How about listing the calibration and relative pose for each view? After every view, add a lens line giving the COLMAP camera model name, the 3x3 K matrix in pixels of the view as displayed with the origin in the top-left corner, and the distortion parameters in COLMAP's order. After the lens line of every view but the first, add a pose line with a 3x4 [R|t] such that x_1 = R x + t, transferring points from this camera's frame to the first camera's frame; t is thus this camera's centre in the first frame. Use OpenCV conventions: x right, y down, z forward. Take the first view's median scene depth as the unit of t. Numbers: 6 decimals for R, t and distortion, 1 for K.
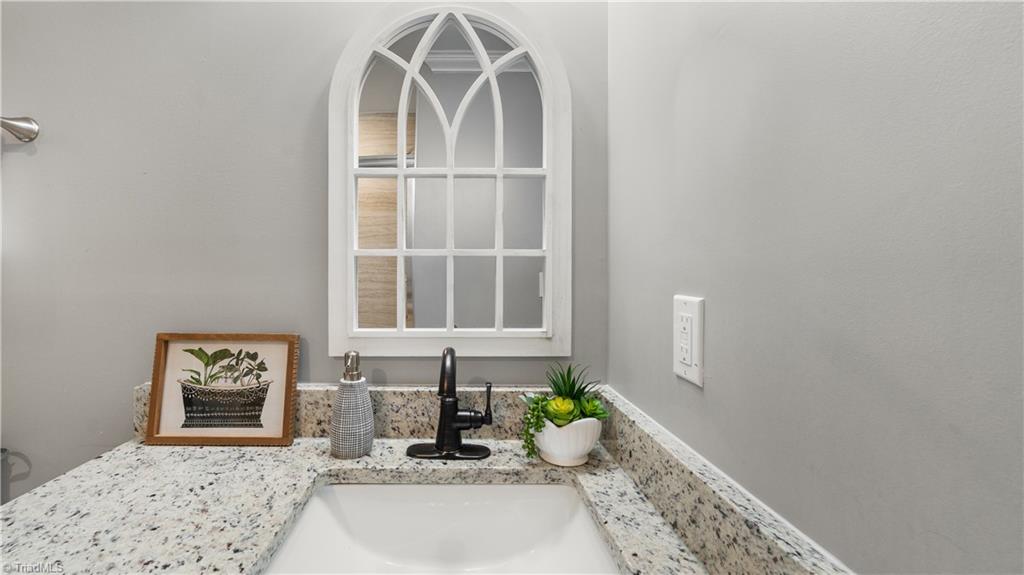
lens RADIAL K [[421.8, 0, 483.3], [0, 421.8, 266.0], [0, 0, 1]] dist [-0.005968, 0.001517]
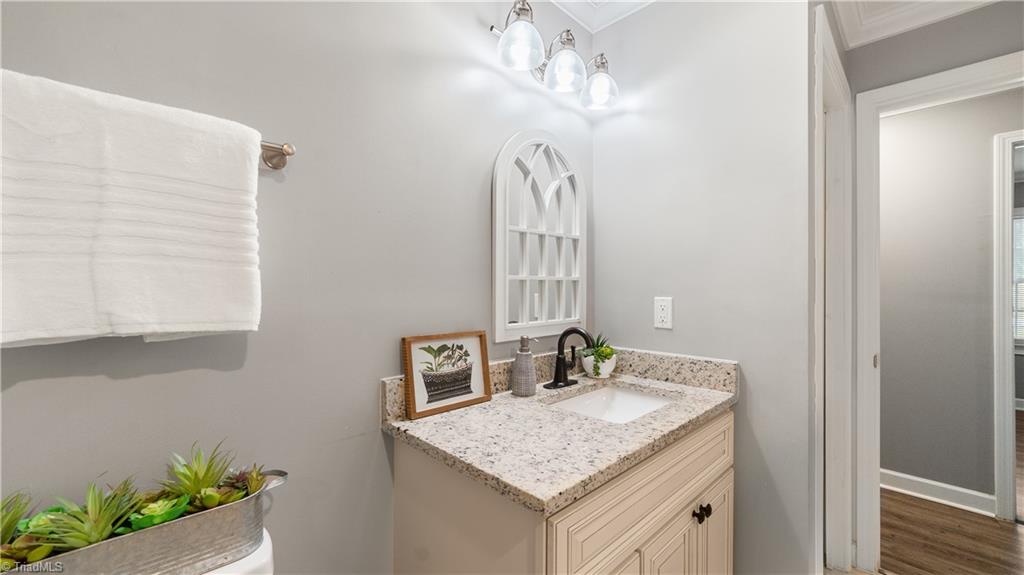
lens RADIAL K [[408.4, 0, 498.8], [0, 408.4, 278.2], [0, 0, 1]] dist [-0.010132, 0.002844]
pose [[0.730374, 0.009776, 0.682977, -1.439326], [-0.006334, 0.999952, -0.007539, -0.017828], [-0.683018, 0.001181, 0.730401, -0.134445]]
